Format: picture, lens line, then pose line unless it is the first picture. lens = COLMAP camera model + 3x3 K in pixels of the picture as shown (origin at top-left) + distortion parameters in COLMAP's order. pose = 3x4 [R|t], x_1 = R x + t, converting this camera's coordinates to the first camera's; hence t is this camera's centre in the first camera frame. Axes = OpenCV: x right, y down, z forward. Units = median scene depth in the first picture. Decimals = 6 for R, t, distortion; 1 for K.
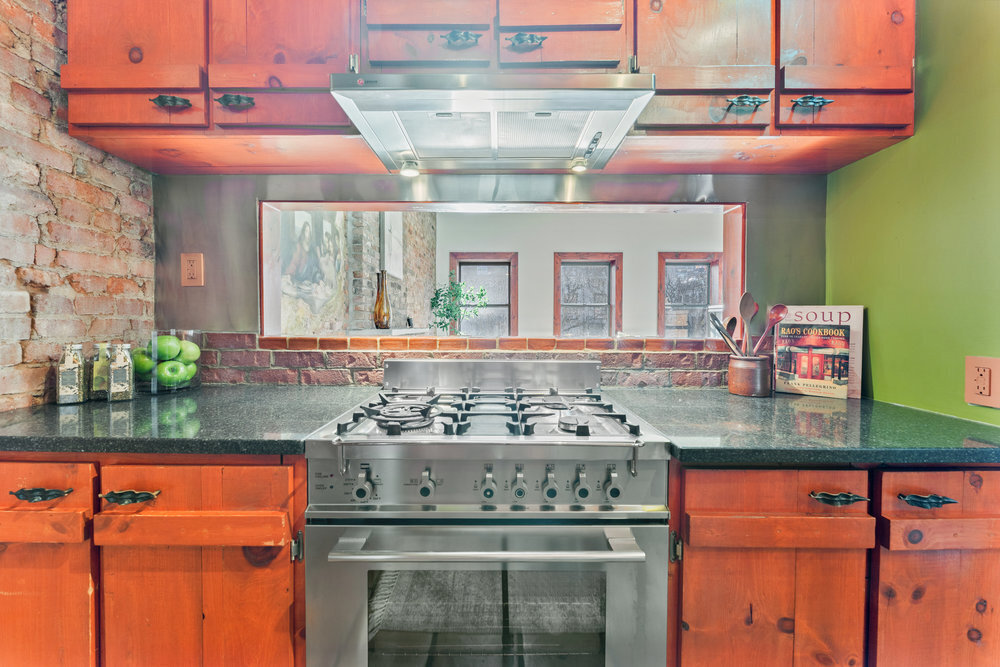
lens RADIAL K [[400.9, 0, 501.7], [0, 400.9, 328.0], [0, 0, 1]] dist [-0.001157, -0.000297]
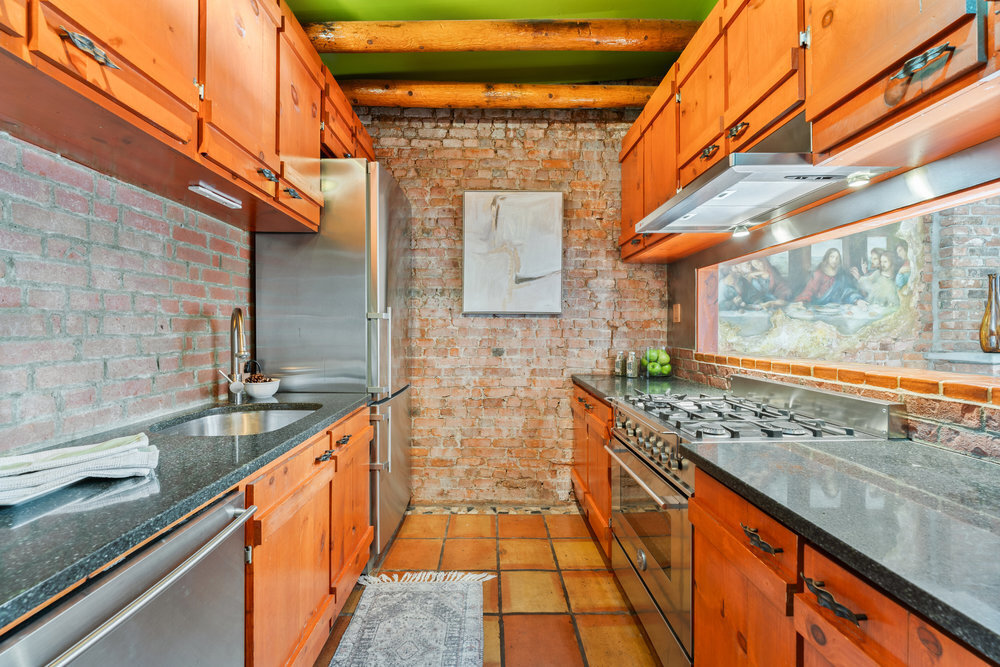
lens RADIAL K [[401.8, 0, 496.5], [0, 401.8, 332.4], [0, 0, 1]] dist [-0.001207, -0.000241]
pose [[0.009446, 0.001965, -0.999953, 1.016972], [-0.017562, 0.999844, 0.001798, -0.048718], [0.999801, 0.017544, 0.009479, 0.178295]]
